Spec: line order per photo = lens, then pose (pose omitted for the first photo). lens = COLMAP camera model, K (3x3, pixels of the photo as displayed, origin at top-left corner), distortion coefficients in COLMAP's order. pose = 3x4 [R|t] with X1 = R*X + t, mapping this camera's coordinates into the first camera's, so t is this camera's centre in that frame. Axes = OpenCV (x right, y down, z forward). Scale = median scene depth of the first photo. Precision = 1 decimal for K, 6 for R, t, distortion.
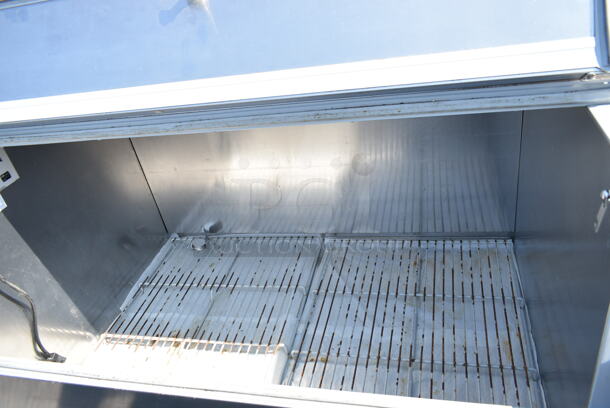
lens RADIAL K [[470.3, 0, 305.0], [0, 470.3, 204.0], [0, 0, 1]] dist [-0.008333, 0.003755]
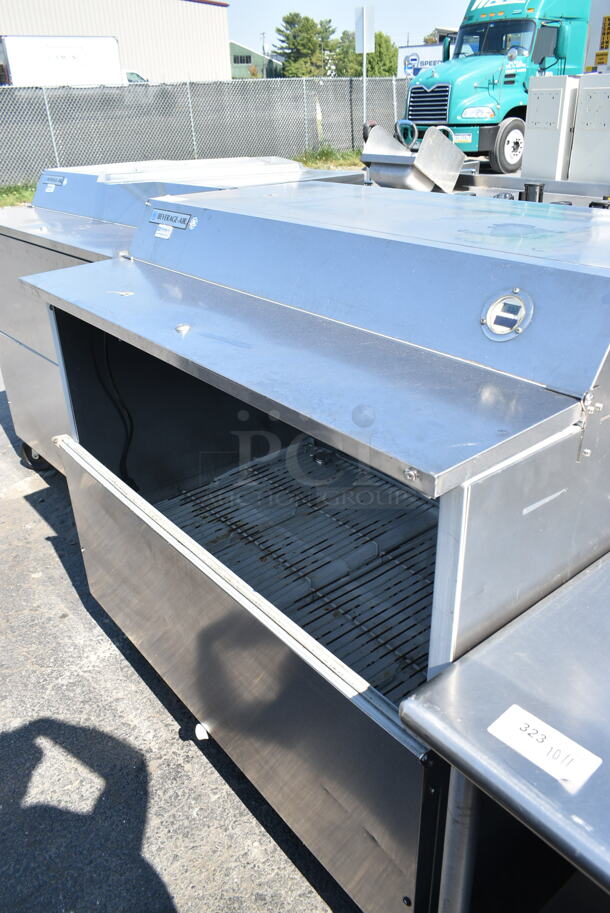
lens RADIAL K [[703.9, 0, 305.0], [0, 703.9, 456.5], [0, 0, 1]] dist [-0.008333, 0.003755]
pose [[0.788985, 0.407829, -0.459541, 0.403926], [-0.407310, 0.907146, 0.105756, -0.048107], [0.460001, 0.103736, 0.881838, -0.195695]]
